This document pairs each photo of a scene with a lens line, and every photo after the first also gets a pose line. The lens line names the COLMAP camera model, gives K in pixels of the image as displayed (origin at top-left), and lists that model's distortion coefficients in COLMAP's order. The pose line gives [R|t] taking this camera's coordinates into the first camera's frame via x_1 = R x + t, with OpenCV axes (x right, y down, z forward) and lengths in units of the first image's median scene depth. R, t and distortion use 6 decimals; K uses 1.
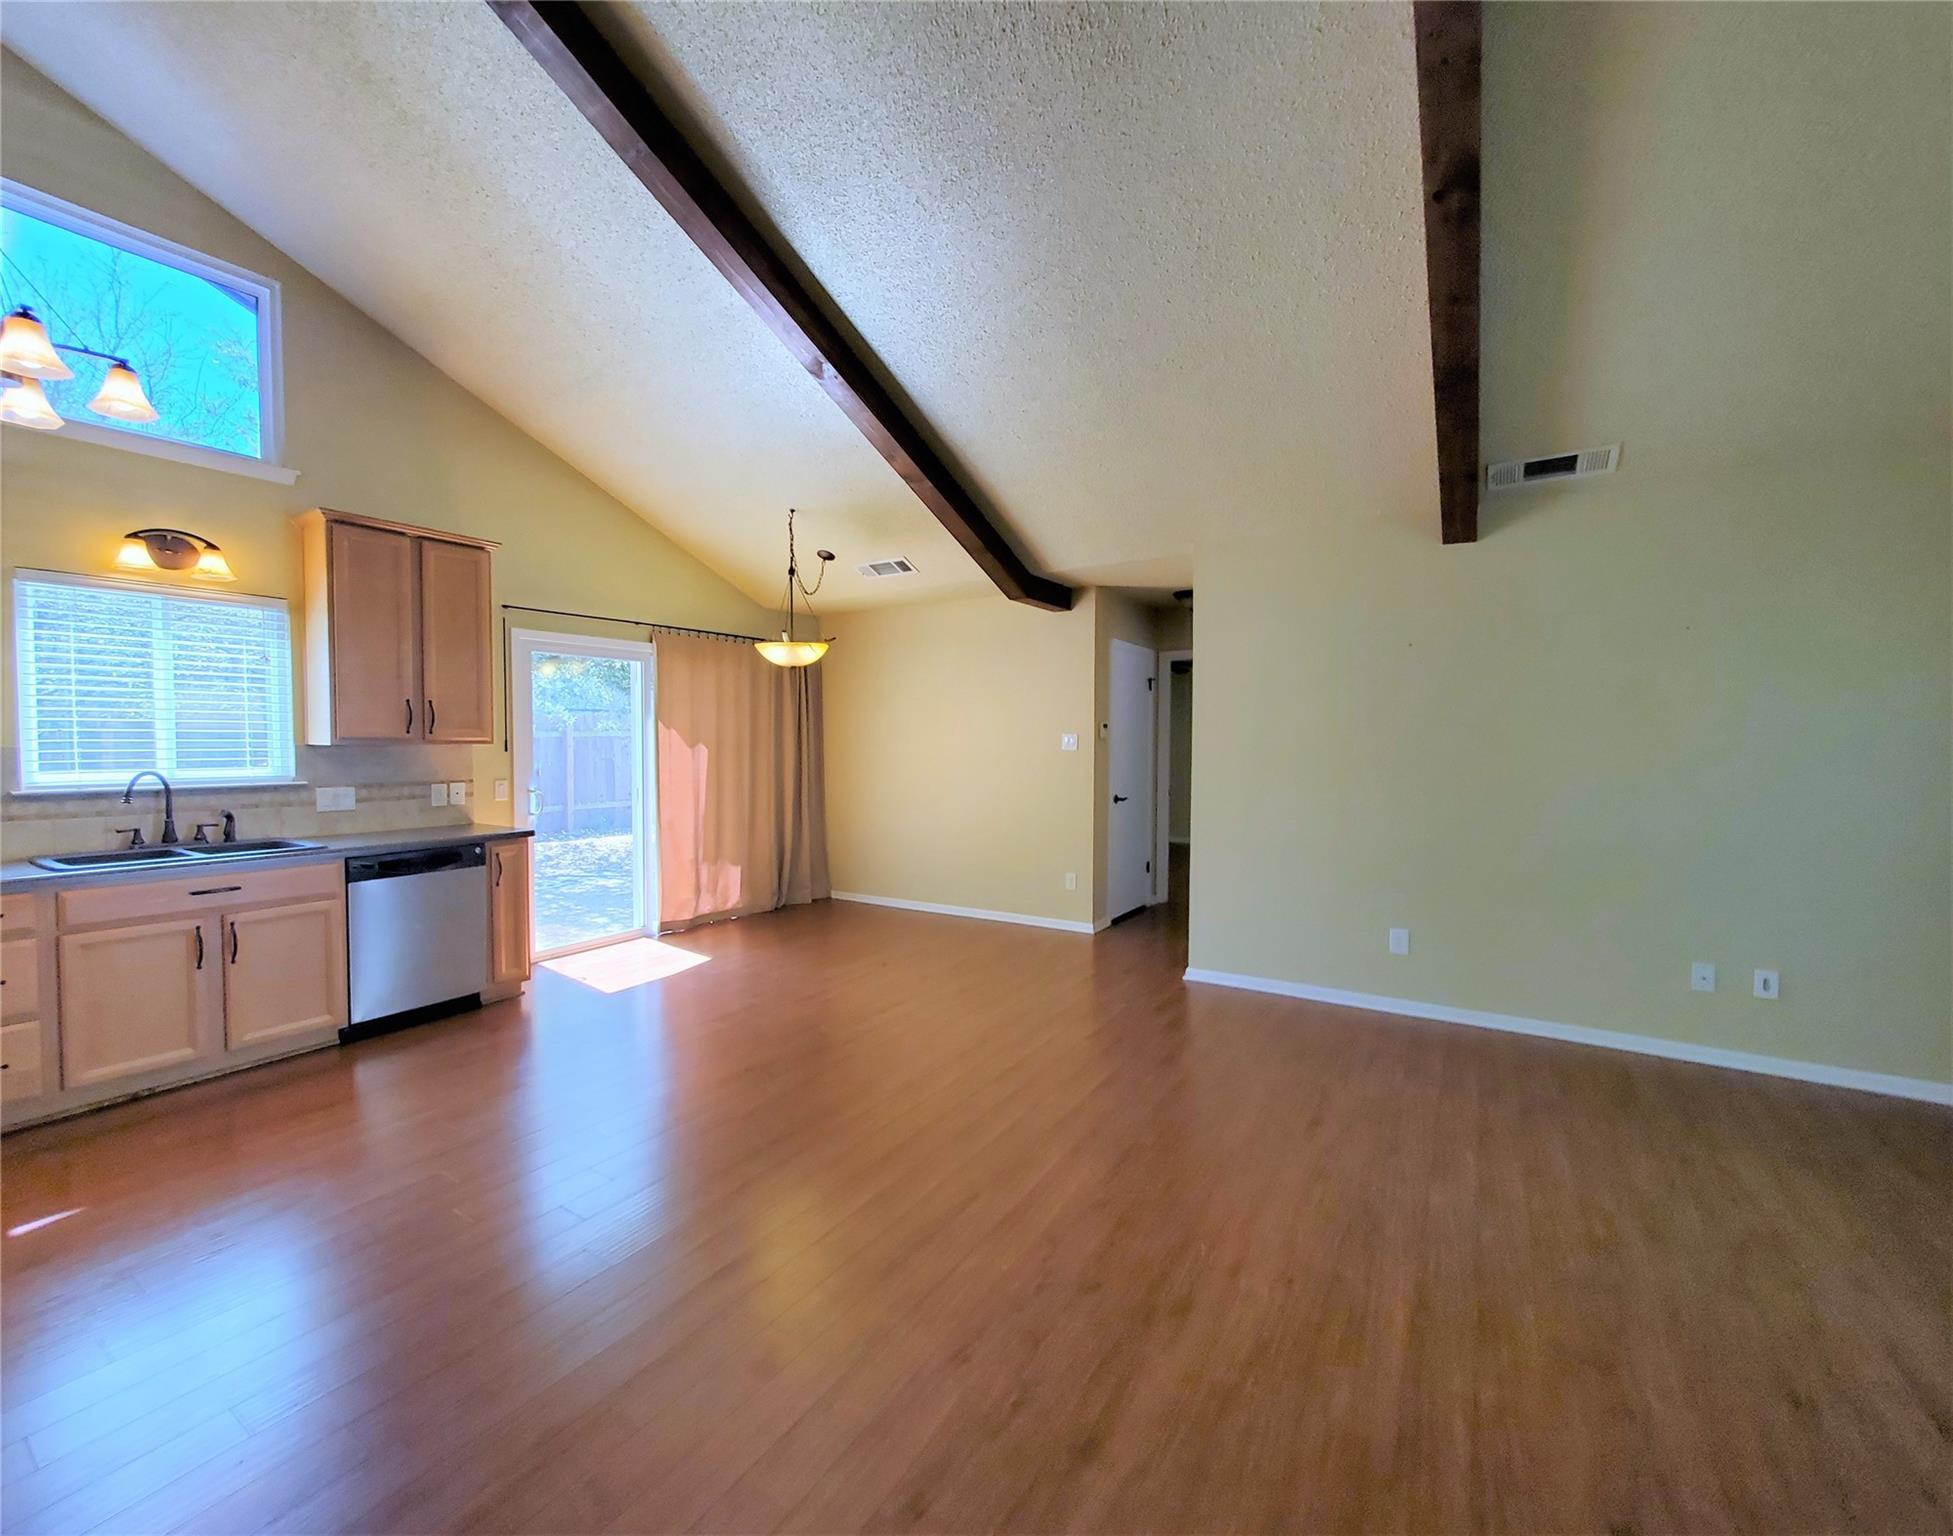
lens RADIAL K [[834.4, 0, 955.5], [0, 834.4, 768.8], [0, 0, 1]] dist [-0.000990, -0.000965]
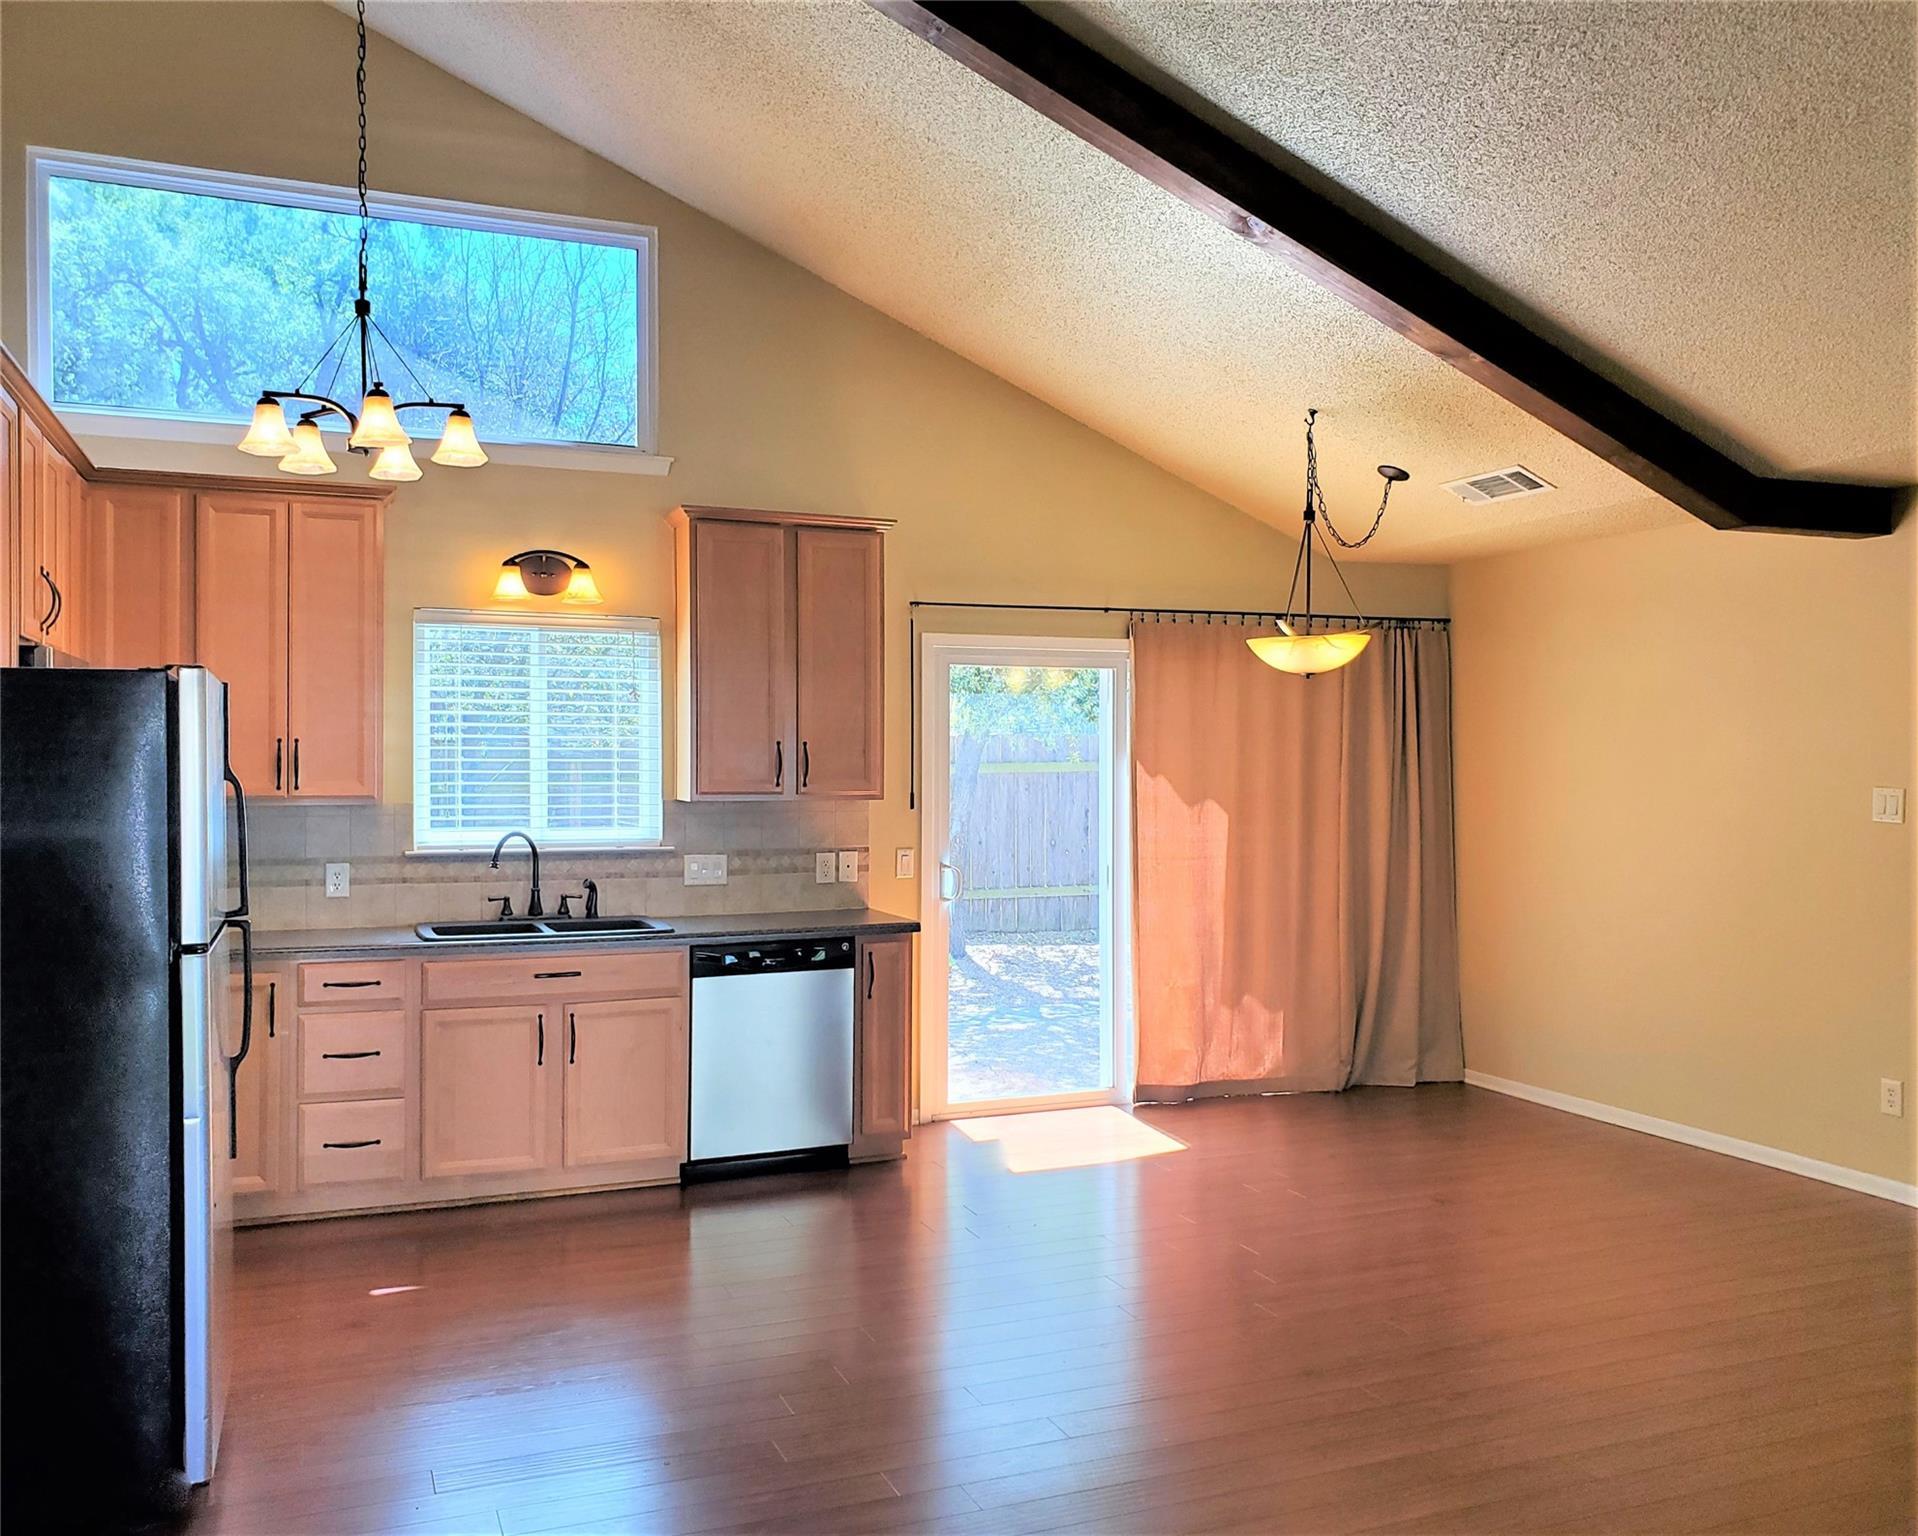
lens RADIAL K [[1649.8, 0, 959.0], [0, 1649.8, 768.0], [0, 0, 1]] dist [0.142898, -0.391036]
pose [[0.824389, 0.001576, -0.566022, 0.307033], [-0.020518, 0.999422, -0.027102, -0.020118], [0.565652, 0.033956, 0.823945, -0.132328]]
